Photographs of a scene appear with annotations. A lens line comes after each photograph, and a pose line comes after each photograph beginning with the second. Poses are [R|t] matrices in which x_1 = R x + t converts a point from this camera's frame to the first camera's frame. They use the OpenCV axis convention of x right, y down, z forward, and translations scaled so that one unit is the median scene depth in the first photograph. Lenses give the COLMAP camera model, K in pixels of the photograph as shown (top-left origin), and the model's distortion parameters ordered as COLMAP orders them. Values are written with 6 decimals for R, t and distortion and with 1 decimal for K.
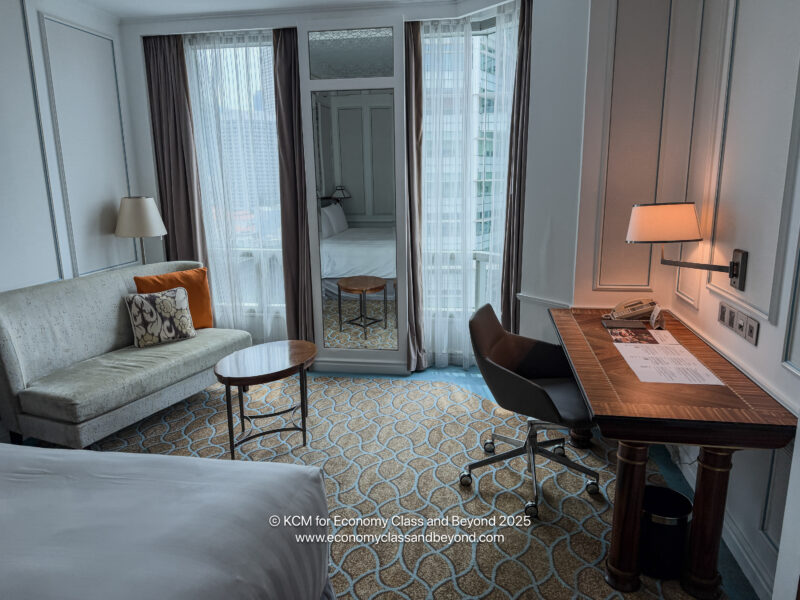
lens RADIAL K [[562.9, 0, 404.1], [0, 562.9, 299.4], [0, 0, 1]] dist [0.023456, -0.015930]
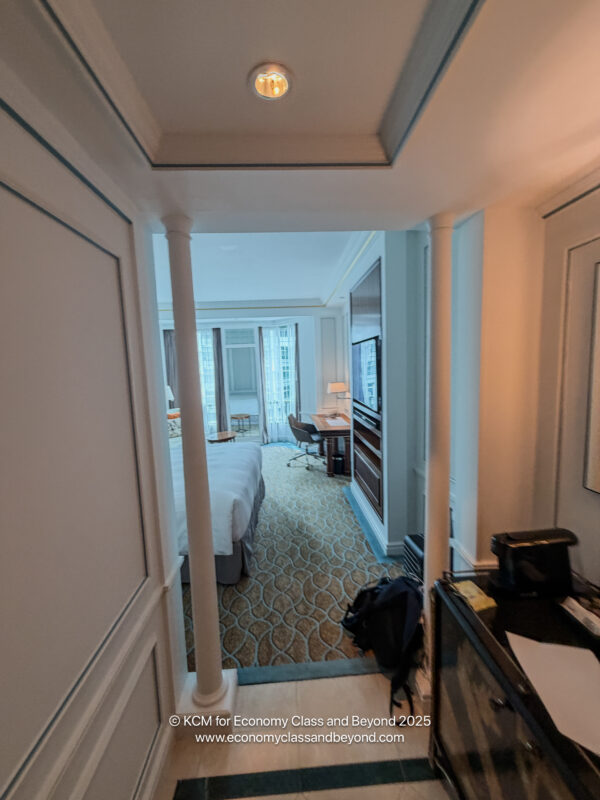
lens RADIAL K [[319.2, 0, 300.9], [0, 319.2, 400.8], [0, 0, 1]] dist [0.001536, -0.000247]
pose [[0.977991, -0.045453, 0.203634, -0.160160], [0.068785, 0.991658, -0.109006, 0.128829], [-0.196981, 0.120613, 0.972960, -0.776009]]
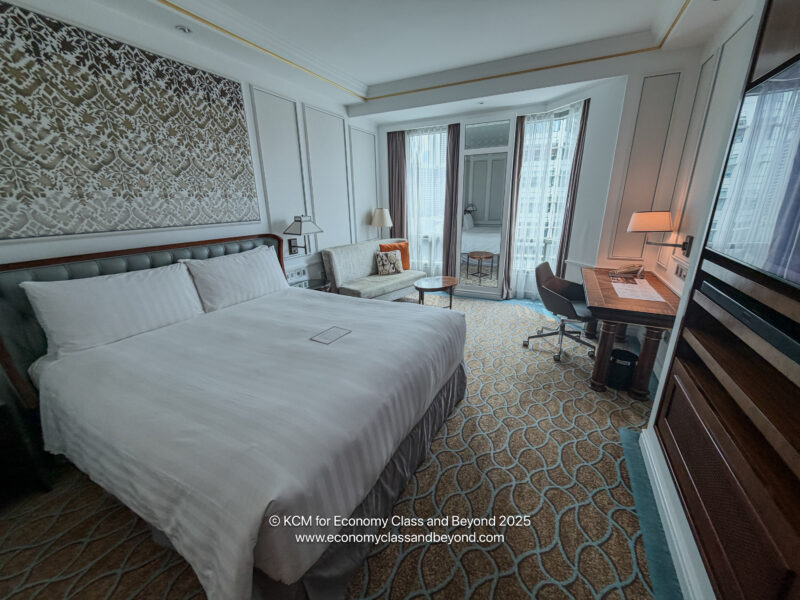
lens RADIAL K [[319.2, 0, 401.1], [0, 319.2, 299.9], [0, 0, 1]] dist [0.001536, -0.000247]
pose [[0.952352, 0.087948, -0.292046, -0.001611], [-0.061393, 0.993202, 0.098898, 0.055729], [0.298758, -0.076256, 0.951277, -0.230647]]
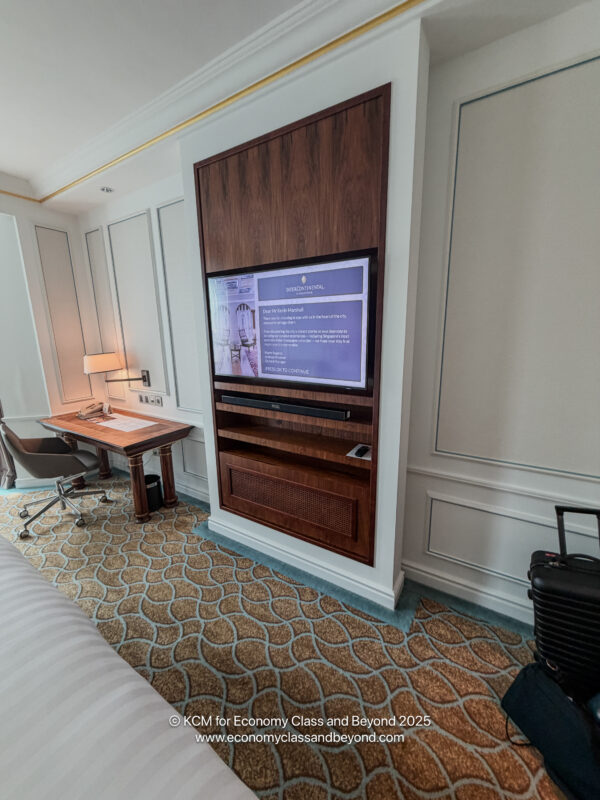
lens RADIAL K [[319.2, 0, 301.8], [0, 319.2, 397.1], [0, 0, 1]] dist [0.001536, -0.000247]
pose [[0.385785, -0.180657, 0.904728, -0.272292], [0.211230, 0.971888, 0.103997, 0.016544], [-0.898082, 0.150985, 0.413100, -0.101120]]
